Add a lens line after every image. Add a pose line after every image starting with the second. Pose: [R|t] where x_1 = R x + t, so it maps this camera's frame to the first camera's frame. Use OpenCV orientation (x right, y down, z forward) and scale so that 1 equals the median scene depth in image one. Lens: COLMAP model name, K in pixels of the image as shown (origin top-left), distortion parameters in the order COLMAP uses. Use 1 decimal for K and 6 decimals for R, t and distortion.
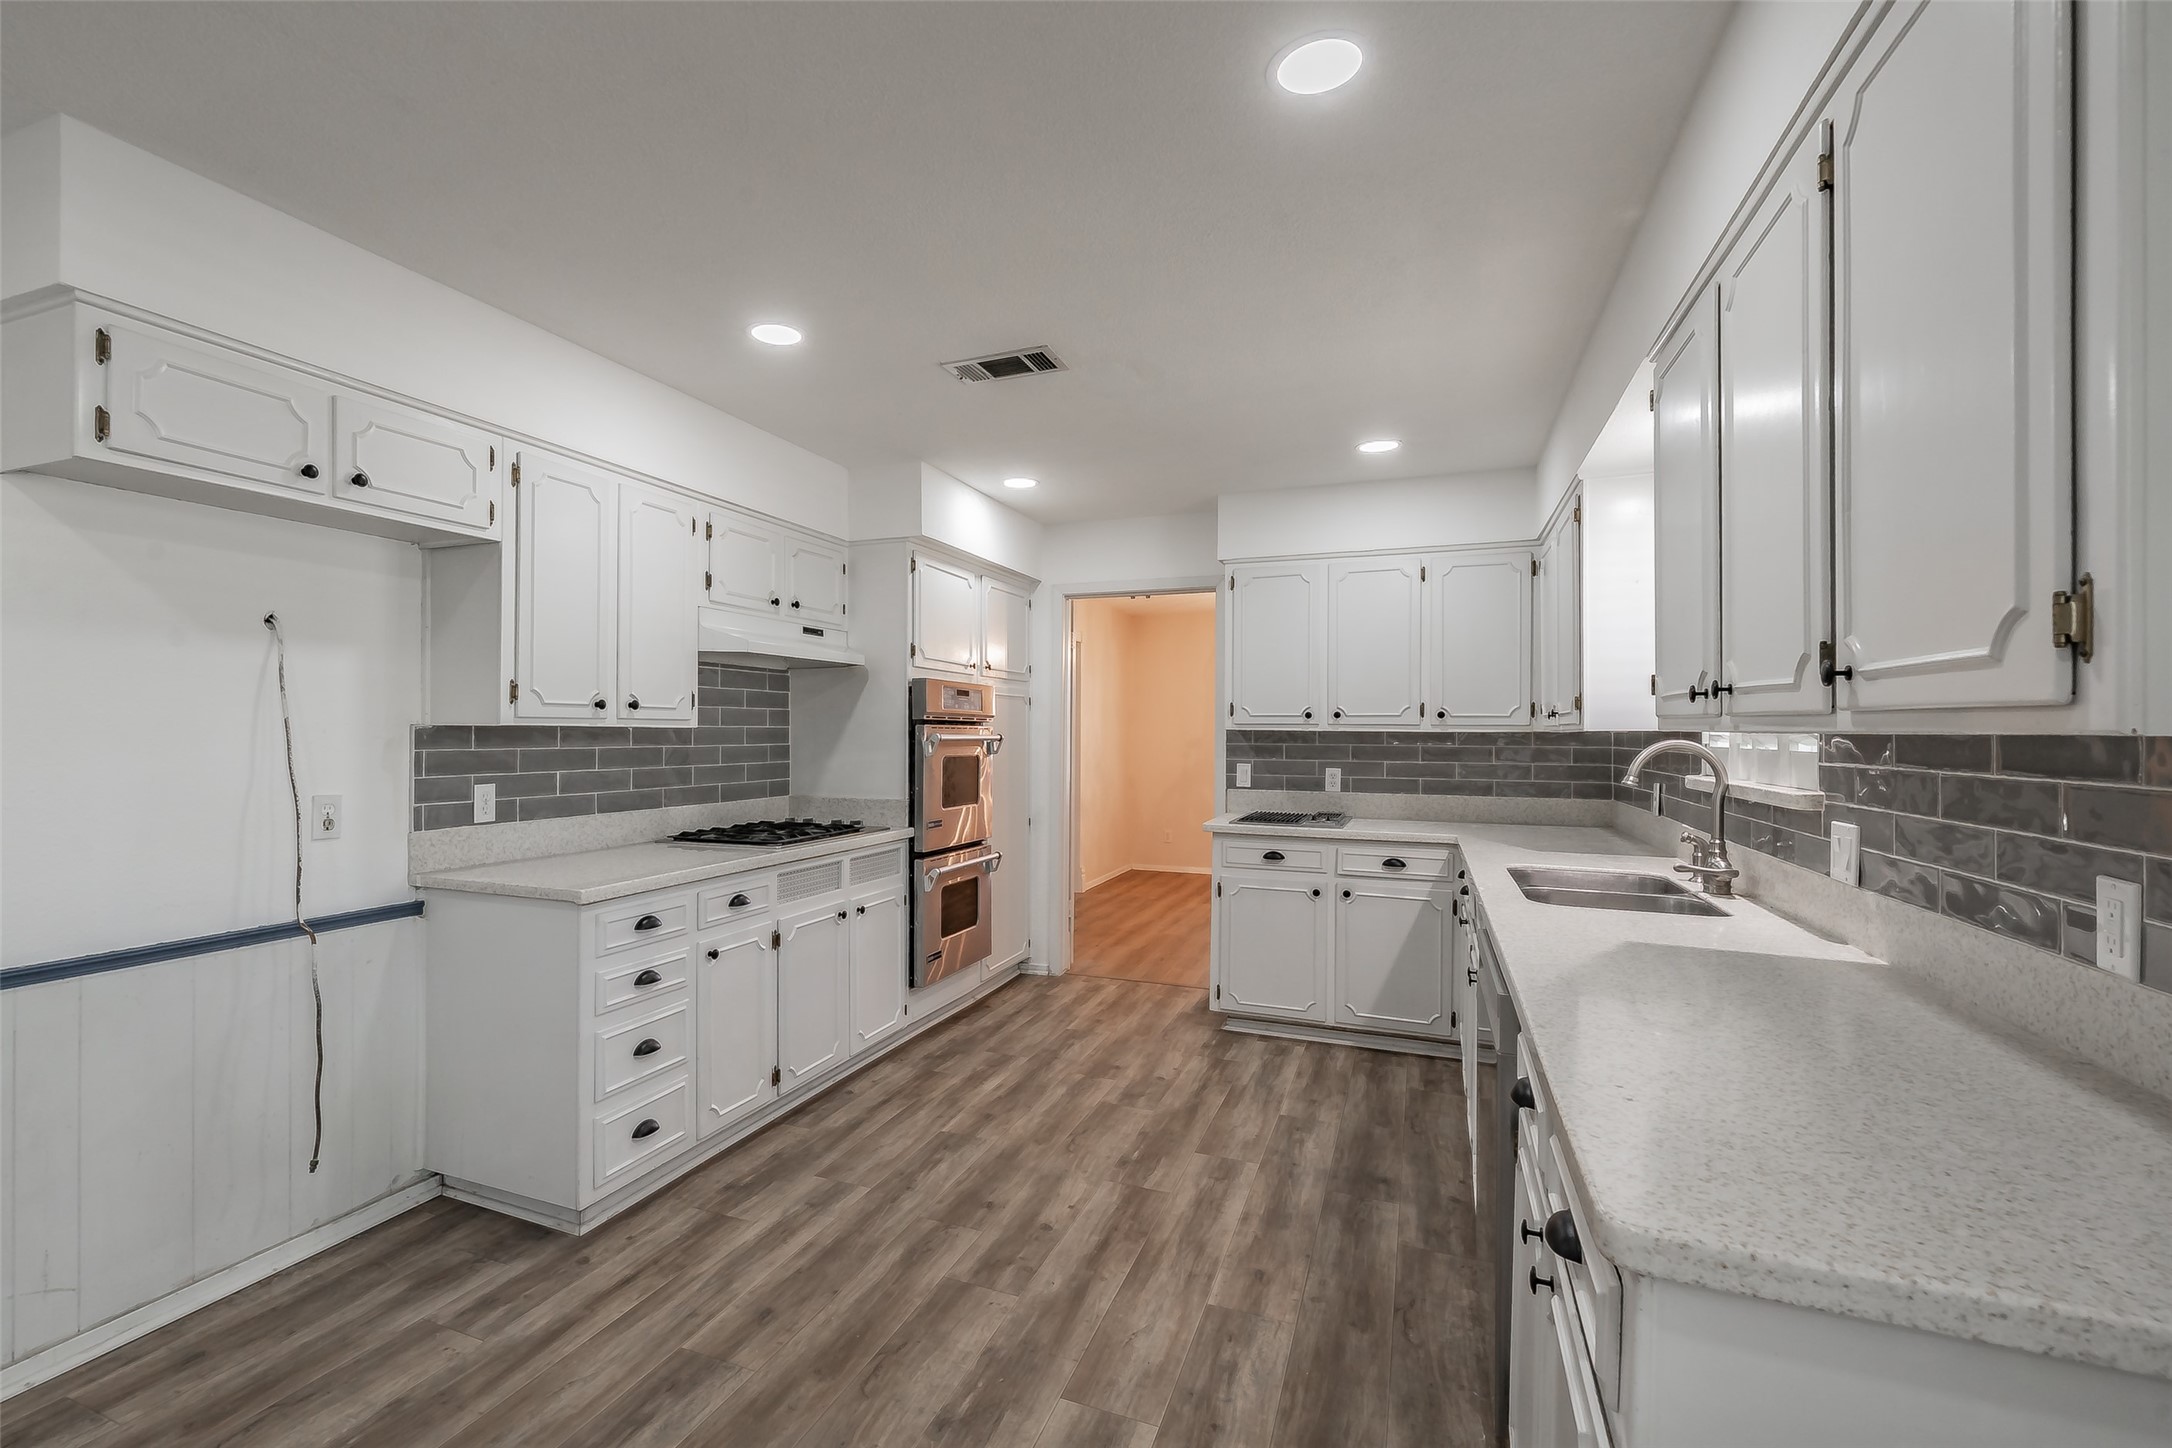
lens RADIAL K [[951.8, 0, 1015.2], [0, 951.8, 752.8], [0, 0, 1]] dist [-0.000738, 0.000556]
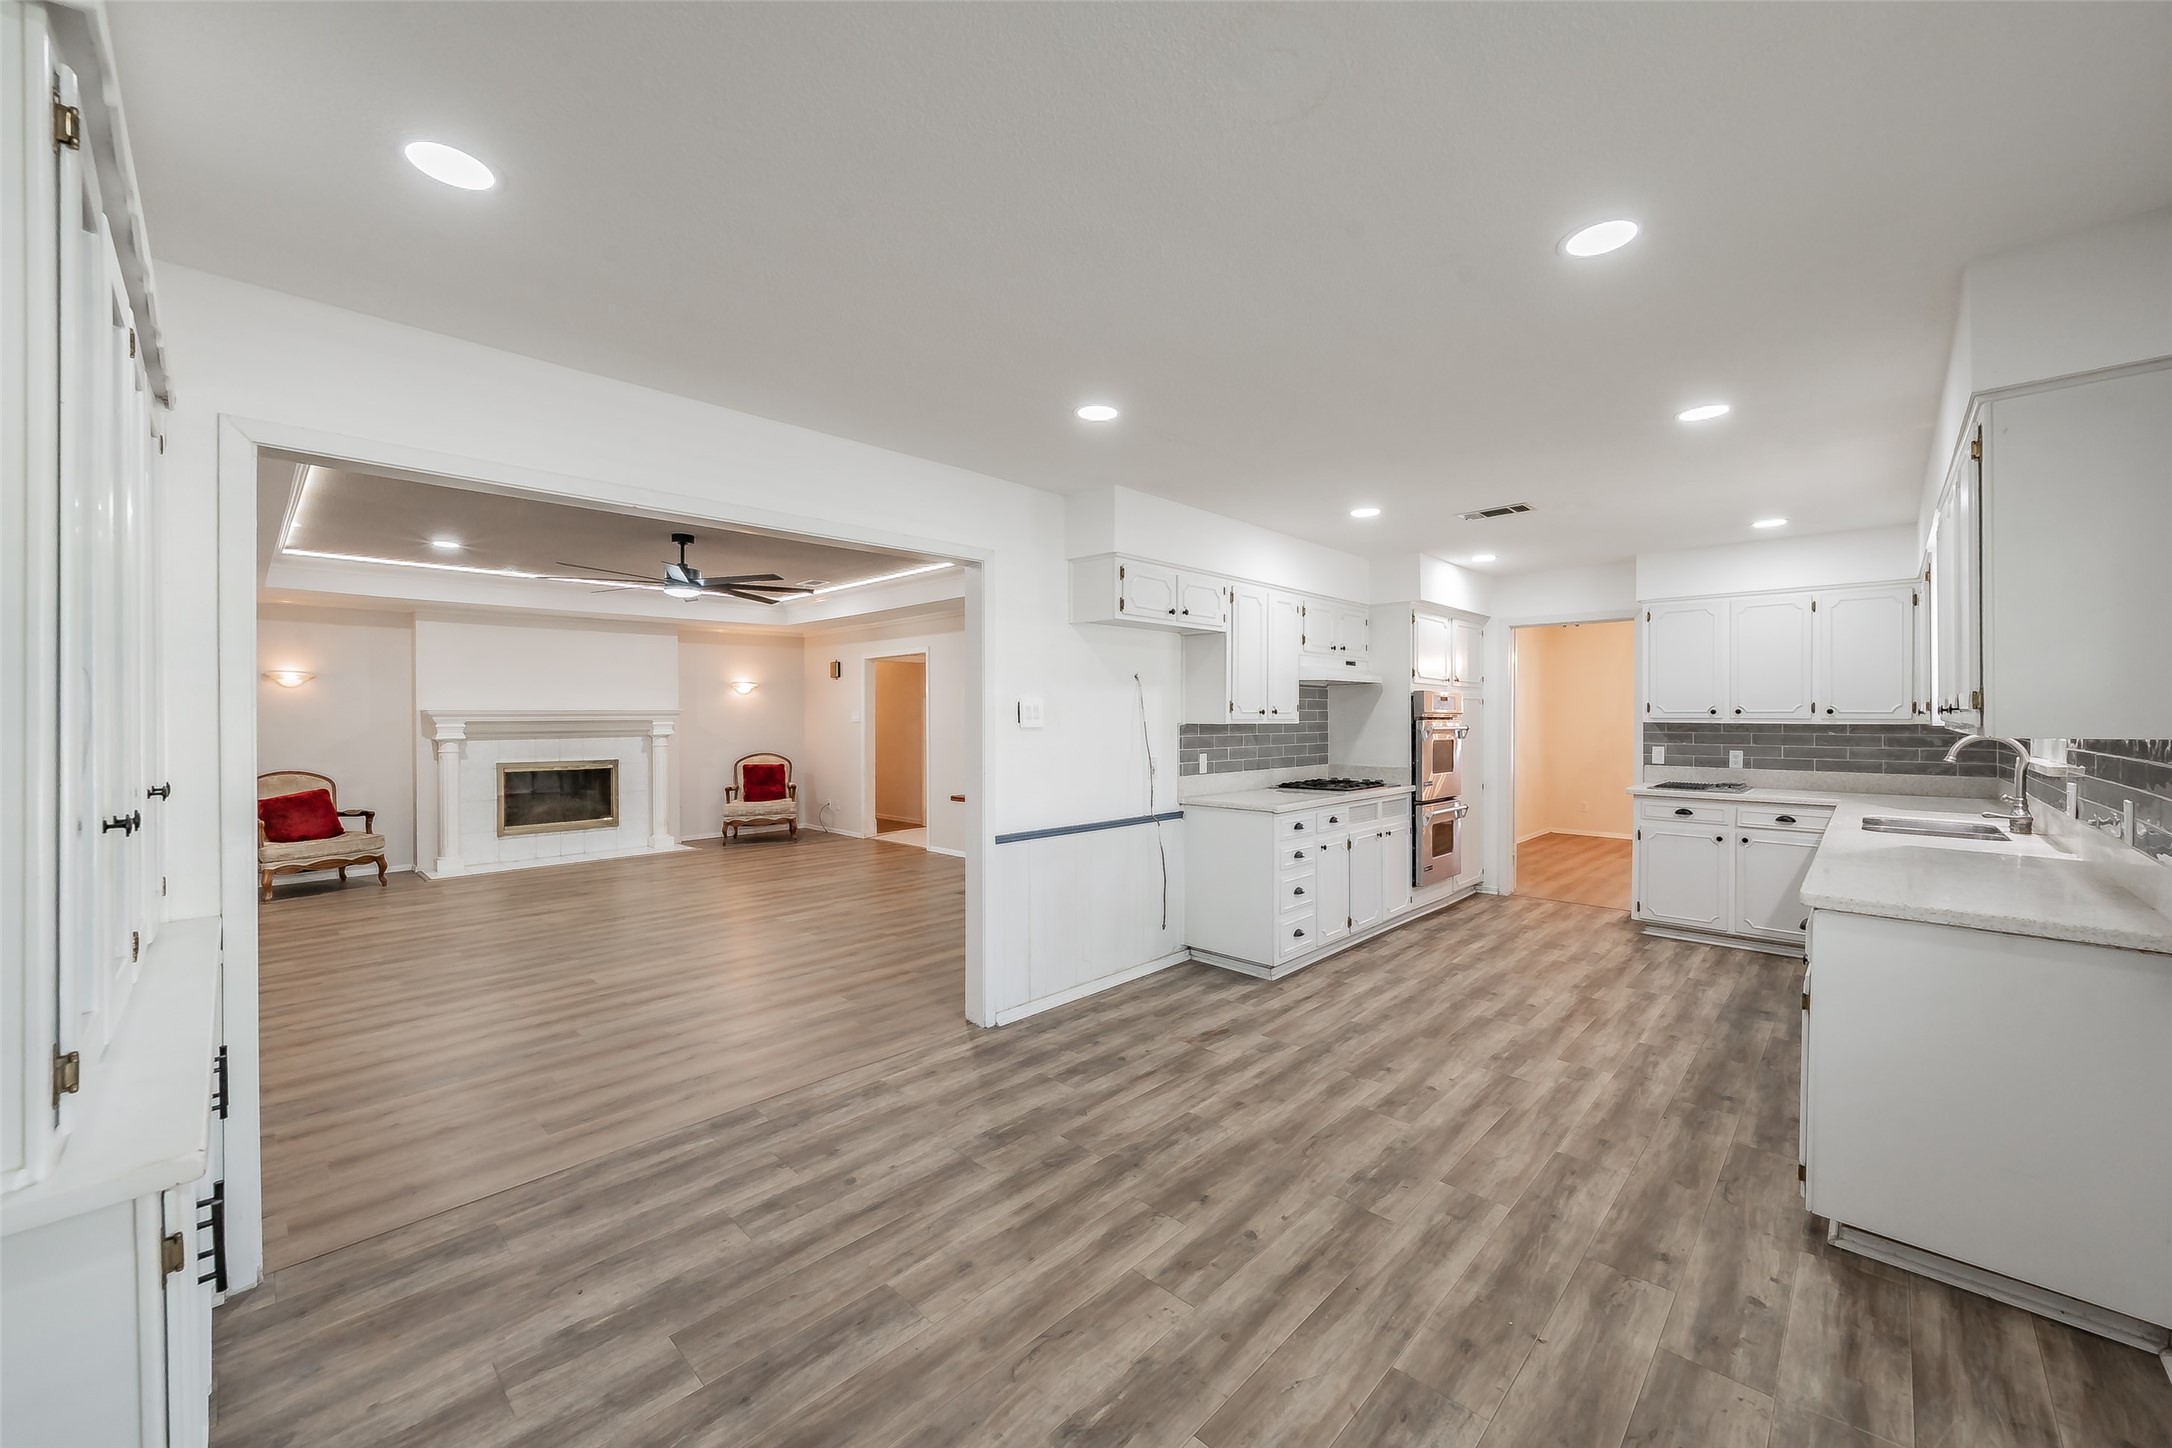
lens RADIAL K [[826.9, 0, 1106.2], [0, 826.9, 726.3], [0, 0, 1]] dist [-0.003094, -0.000076]
pose [[0.939406, -0.000375, -0.342807, -0.164652], [-0.003581, 0.999934, -0.010905, -0.003505], [0.342789, 0.011472, 0.939342, -0.647284]]
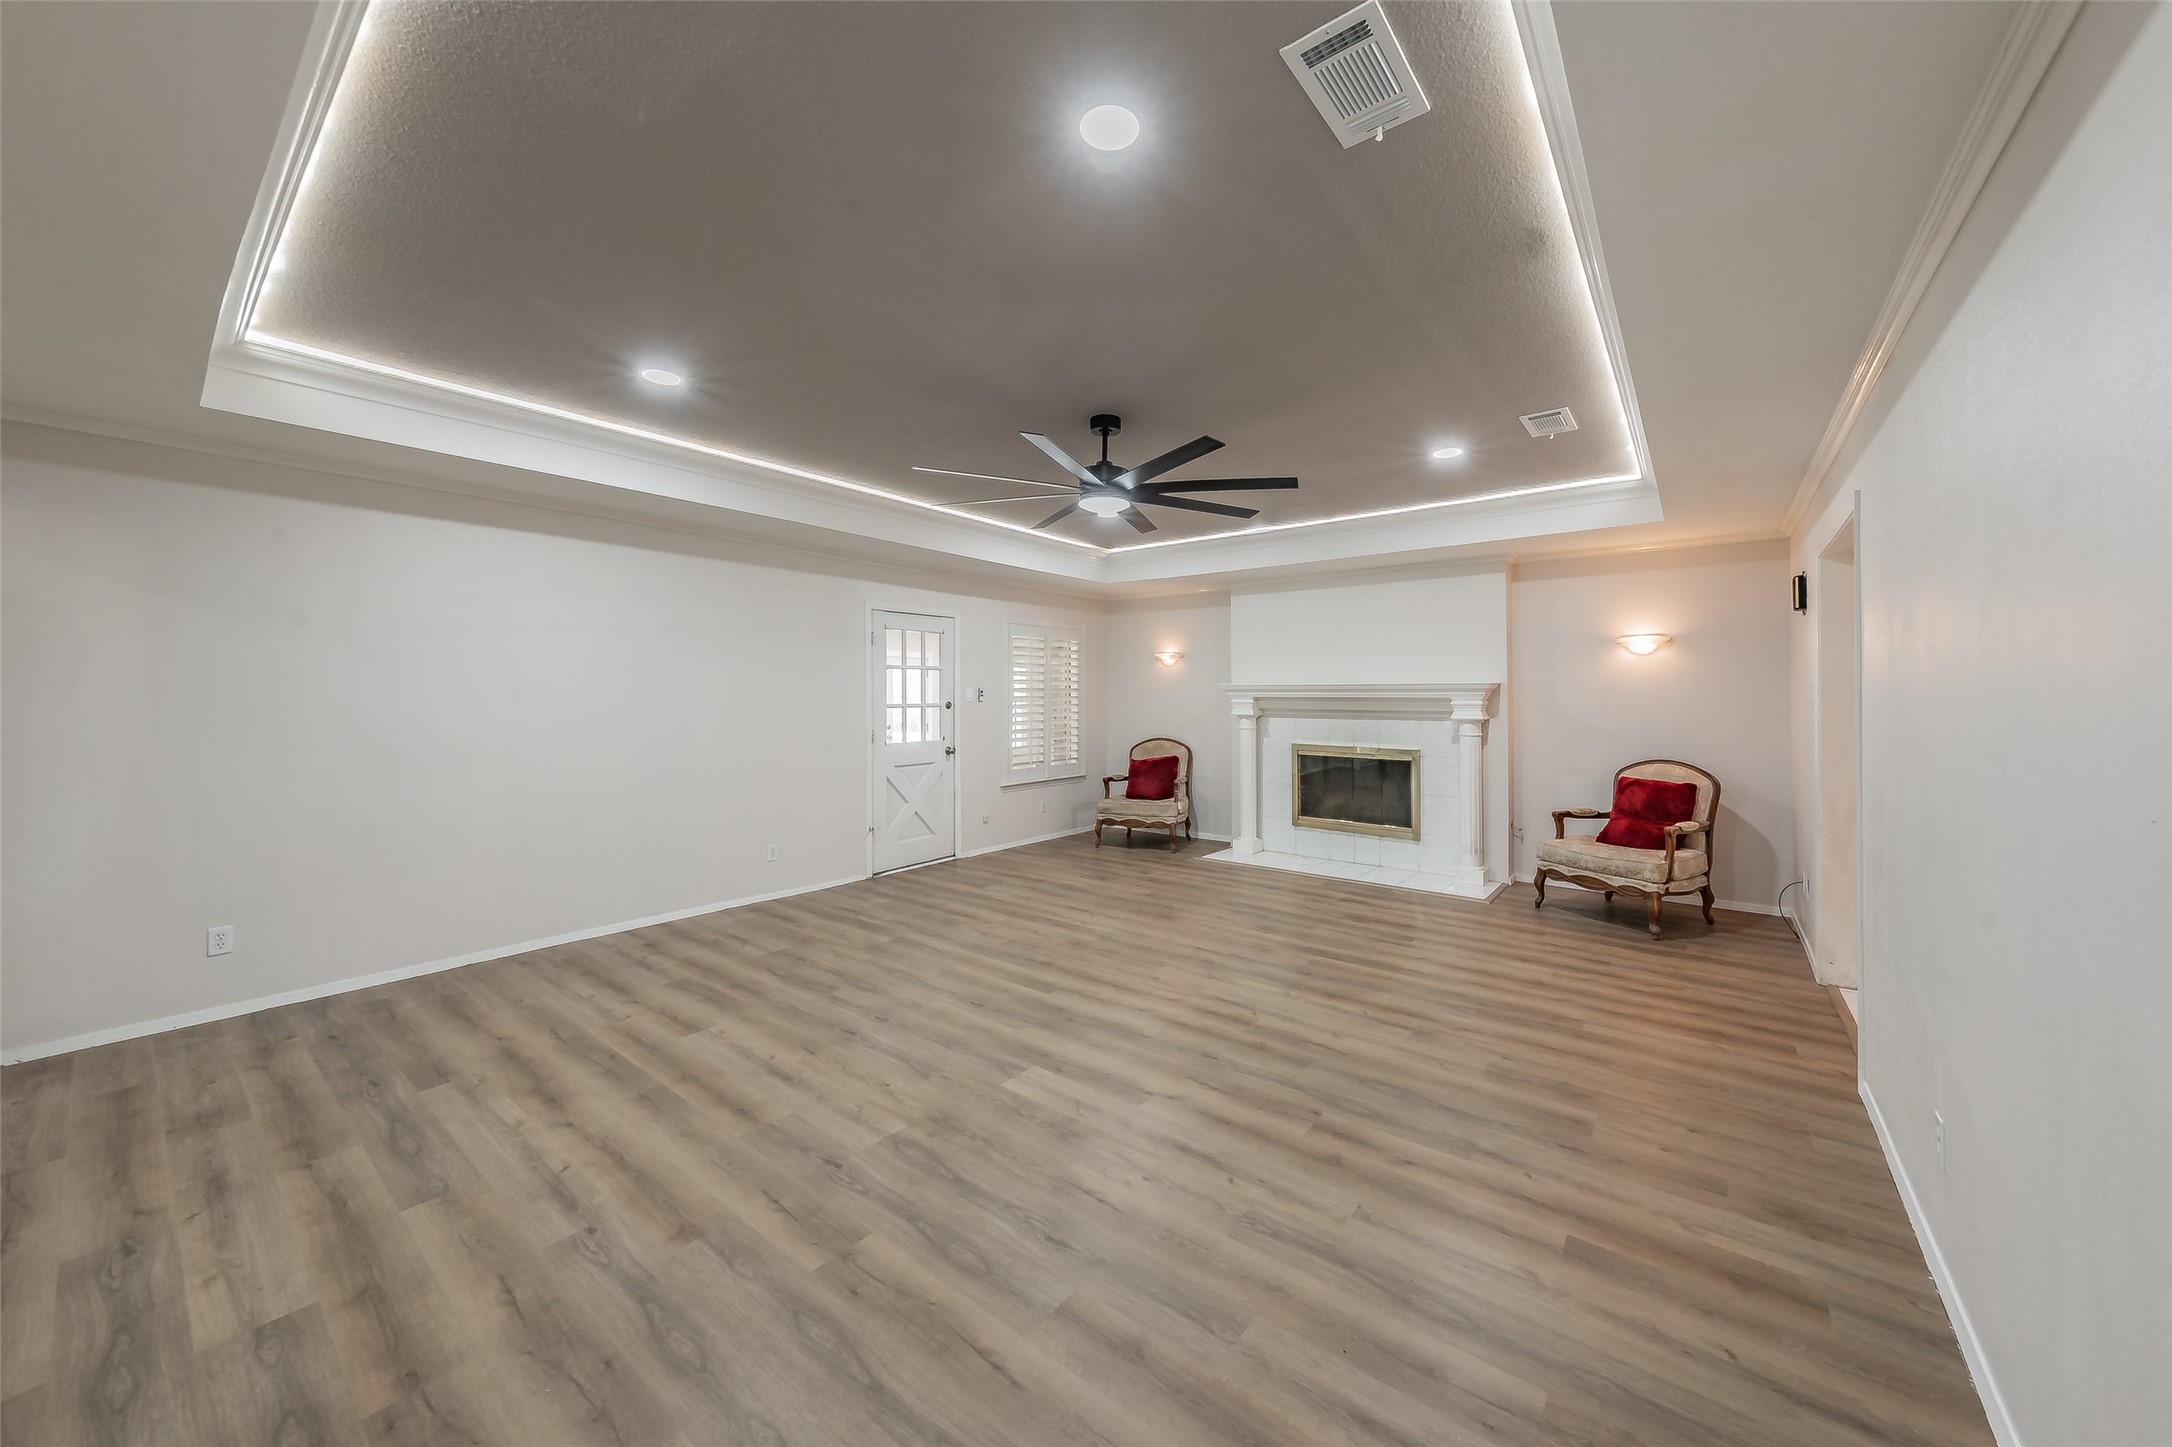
lens RADIAL K [[765.9, 0, 1103.3], [0, 765.9, 701.9], [0, 0, 1]] dist [0.000870, -0.000155]
pose [[-0.248464, 0.010208, -0.968587, -0.658676], [-0.024019, 0.999572, 0.016696, -0.055753], [0.968343, 0.027413, -0.248113, 1.302716]]
